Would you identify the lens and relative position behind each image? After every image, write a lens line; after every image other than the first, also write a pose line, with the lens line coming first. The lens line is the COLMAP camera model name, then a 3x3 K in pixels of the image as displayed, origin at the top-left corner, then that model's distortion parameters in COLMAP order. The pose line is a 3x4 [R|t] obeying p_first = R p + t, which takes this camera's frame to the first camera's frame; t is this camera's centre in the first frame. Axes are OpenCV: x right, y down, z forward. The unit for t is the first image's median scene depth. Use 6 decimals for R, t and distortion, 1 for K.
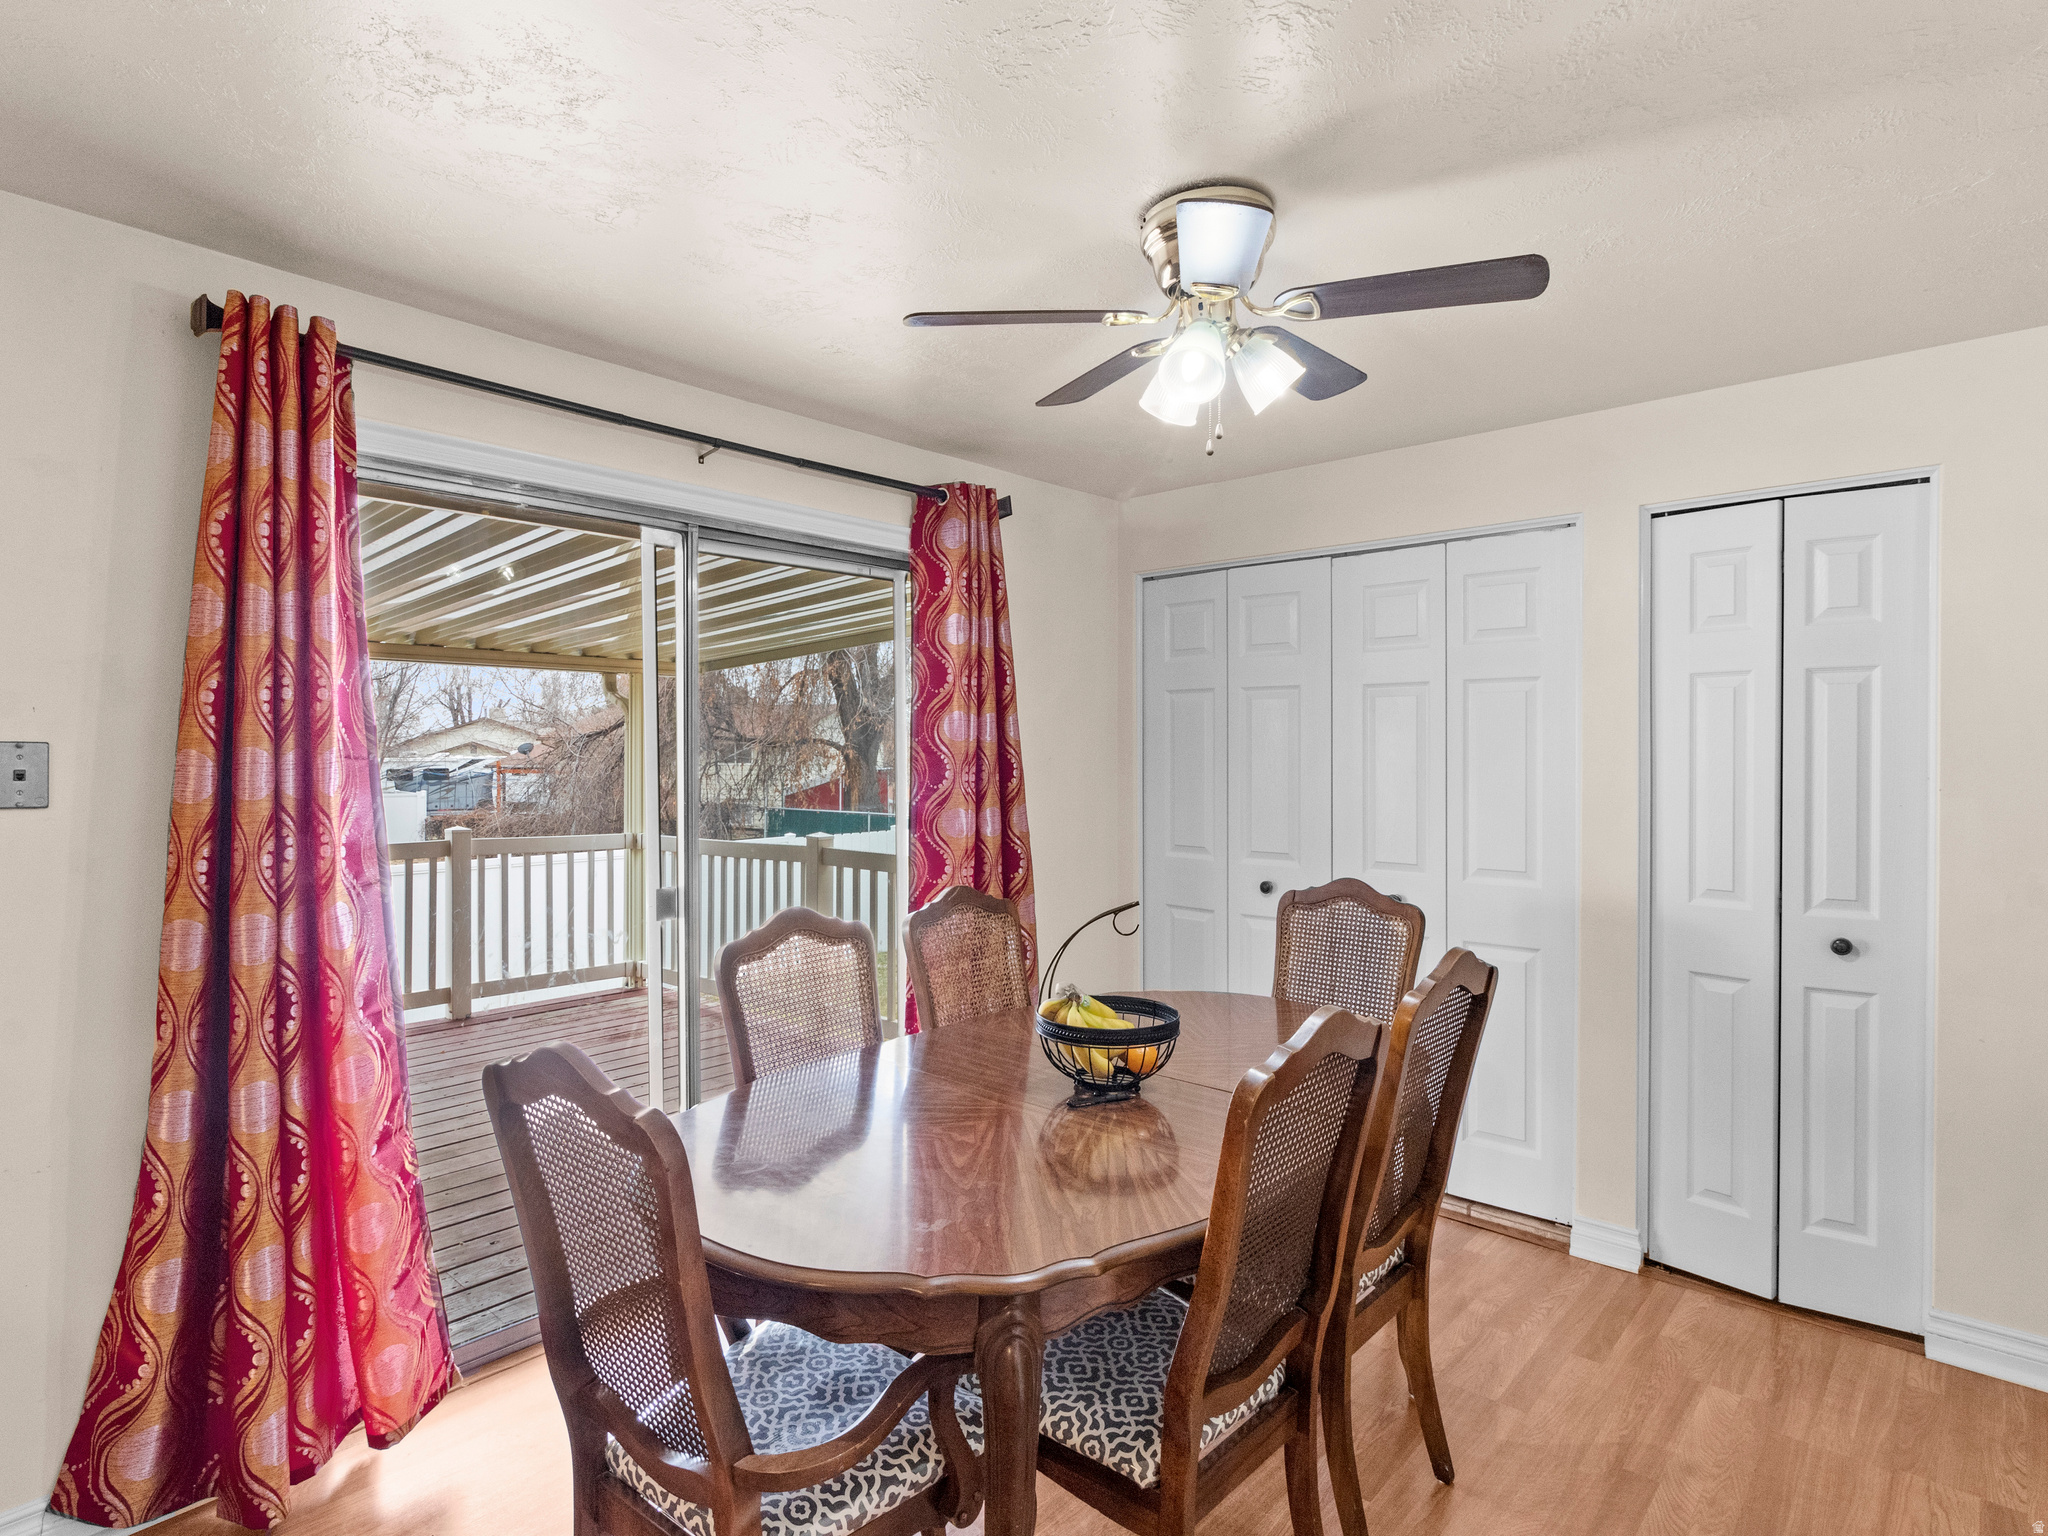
lens RADIAL K [[1087.6, 0, 1013.9], [0, 1087.6, 761.9], [0, 0, 1]] dist [0.003224, 0.000579]
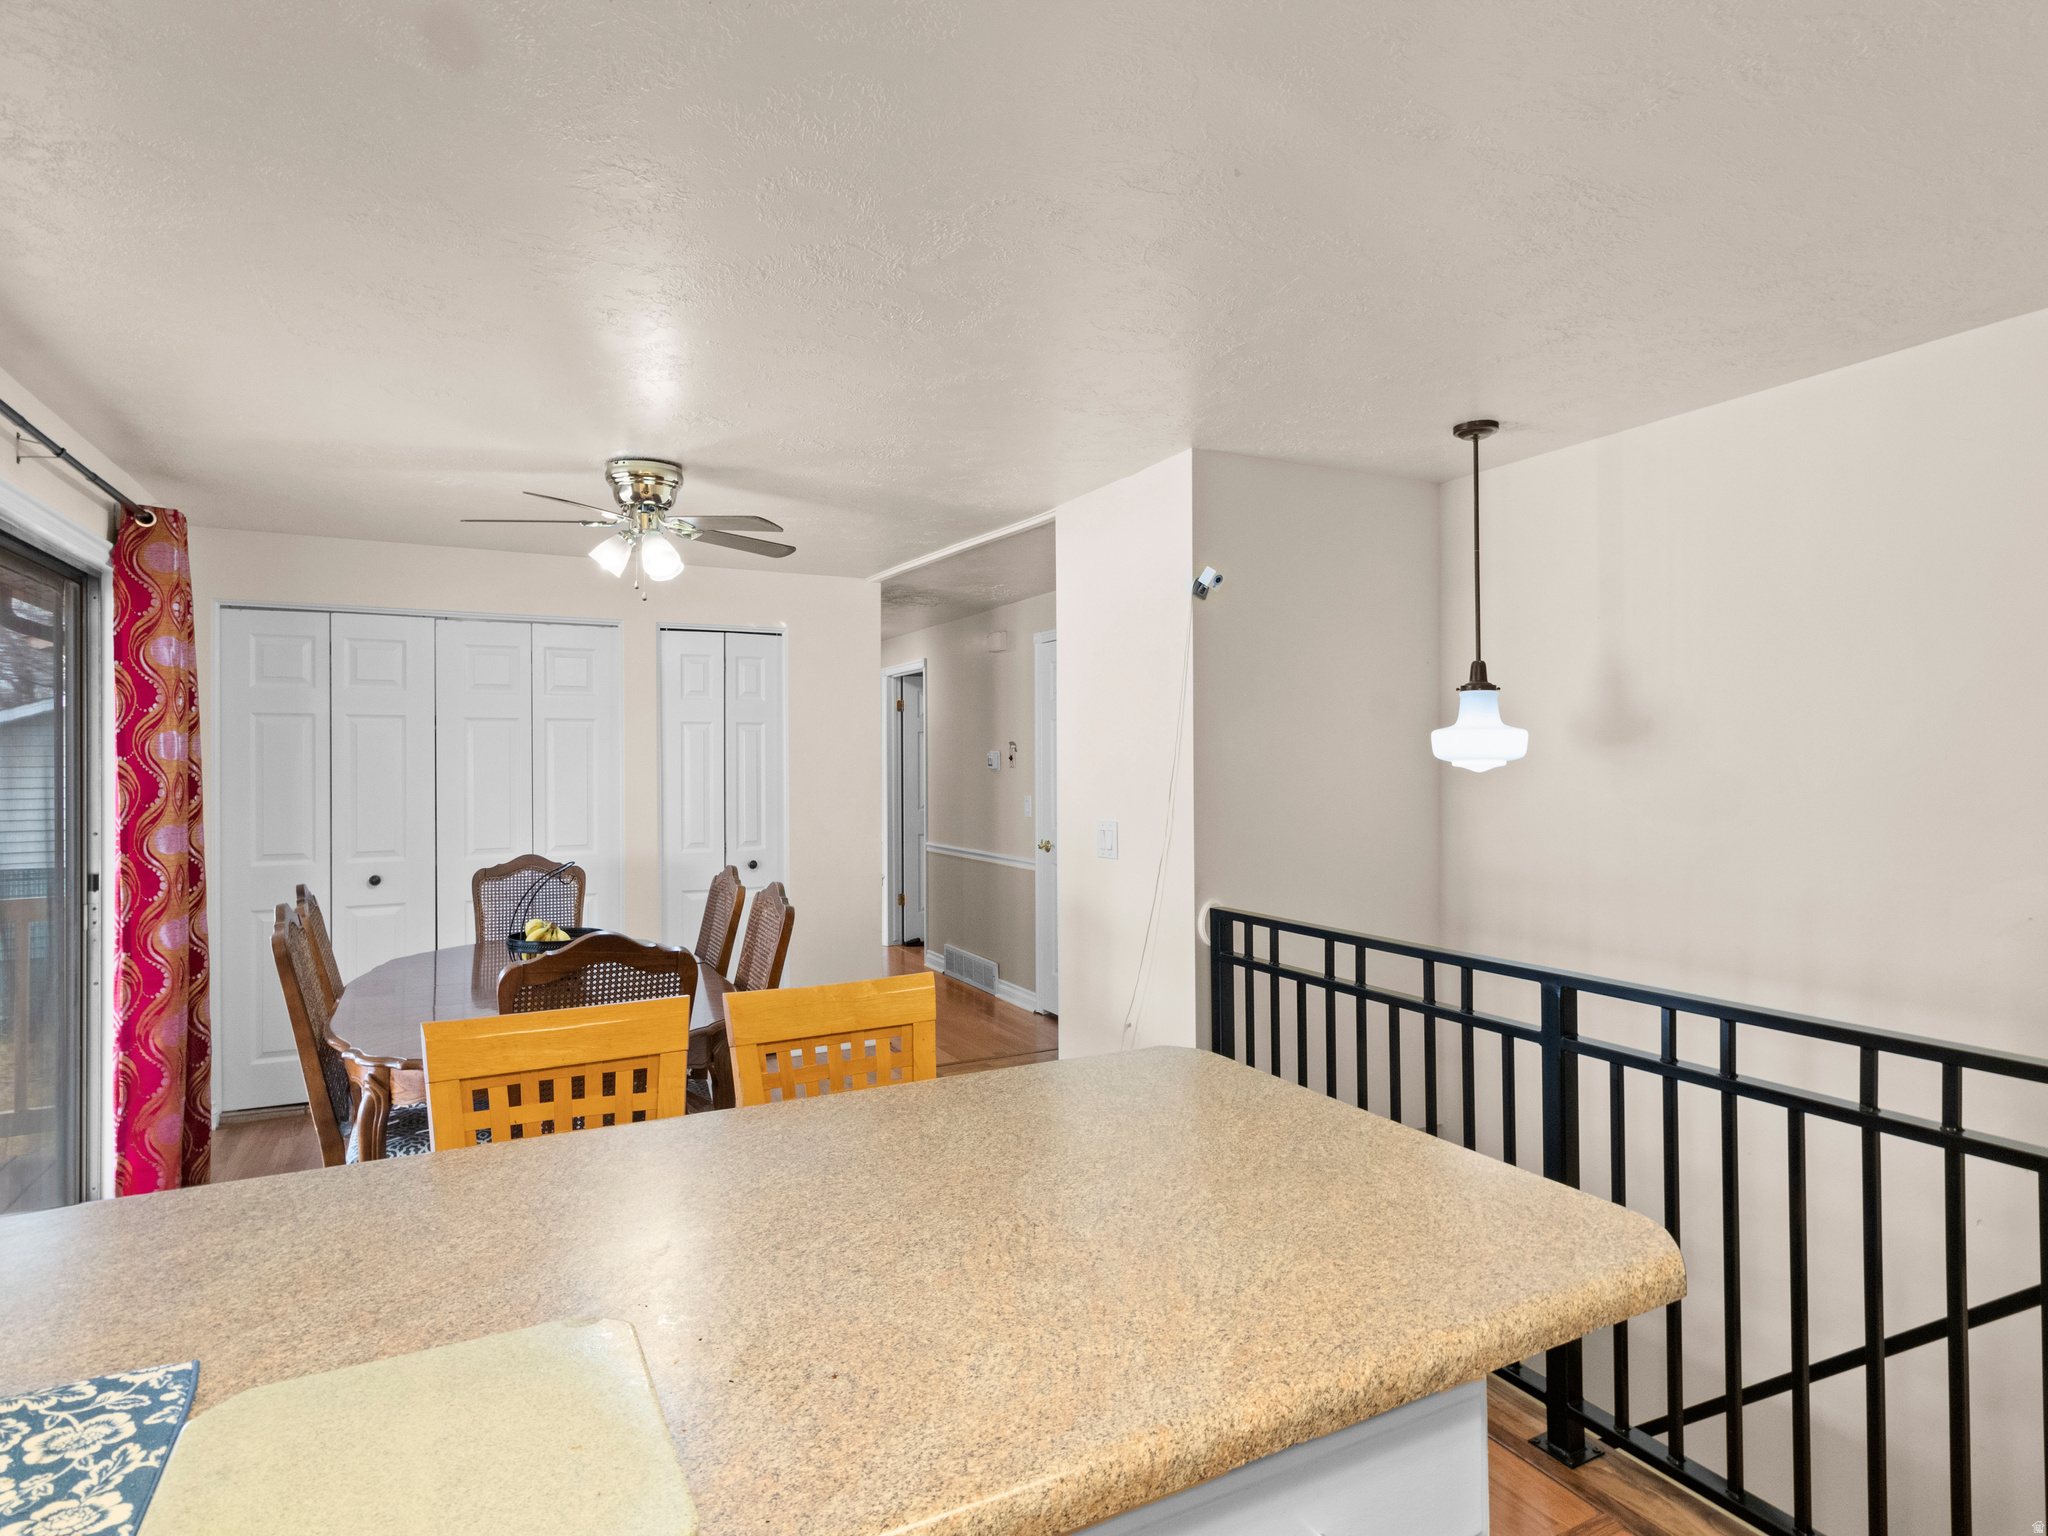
lens RADIAL K [[1087.6, 0, 1013.9], [0, 1087.6, 761.9], [0, 0, 1]] dist [0.003224, 0.000579]
pose [[0.351534, -0.001854, 0.936173, -0.820407], [0.014254, 0.999893, -0.003372, -0.002729], [-0.936067, 0.014529, 0.351523, -0.121838]]
